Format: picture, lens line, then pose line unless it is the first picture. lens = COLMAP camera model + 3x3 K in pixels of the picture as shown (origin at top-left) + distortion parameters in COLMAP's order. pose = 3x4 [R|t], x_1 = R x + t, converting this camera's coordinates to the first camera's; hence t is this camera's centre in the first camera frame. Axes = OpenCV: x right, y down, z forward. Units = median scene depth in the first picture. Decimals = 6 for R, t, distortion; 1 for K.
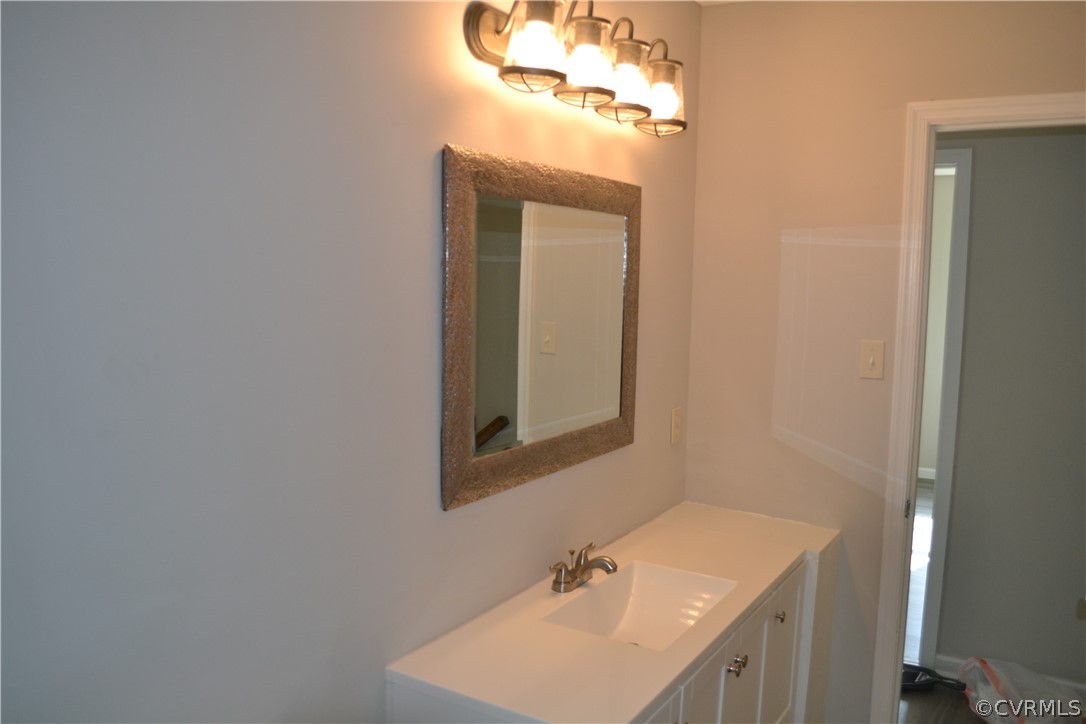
lens RADIAL K [[865.3, 0, 542.4], [0, 865.3, 365.5], [0, 0, 1]] dist [-0.081016, 0.010505]
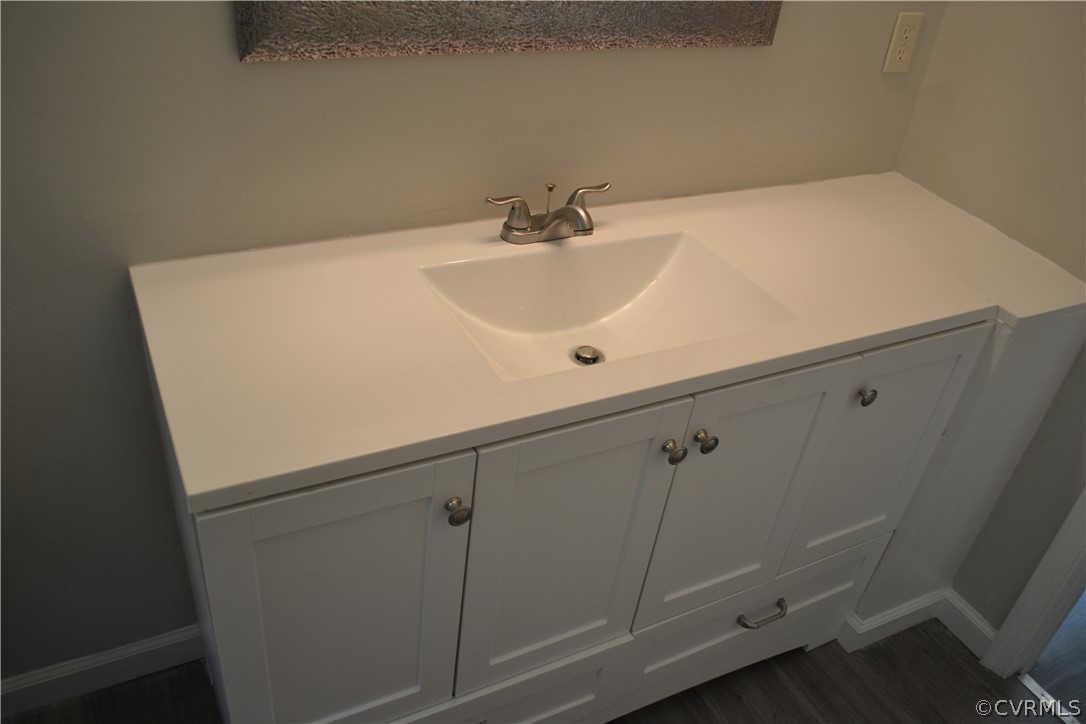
lens RADIAL K [[865.3, 0, 542.4], [0, 865.3, 365.5], [0, 0, 1]] dist [-0.081016, 0.010505]
pose [[0.857788, 0.349619, -0.376784, 0.313934], [-0.146430, 0.868879, 0.472872, 0.032651], [0.492704, -0.350452, 0.796508, 0.448912]]
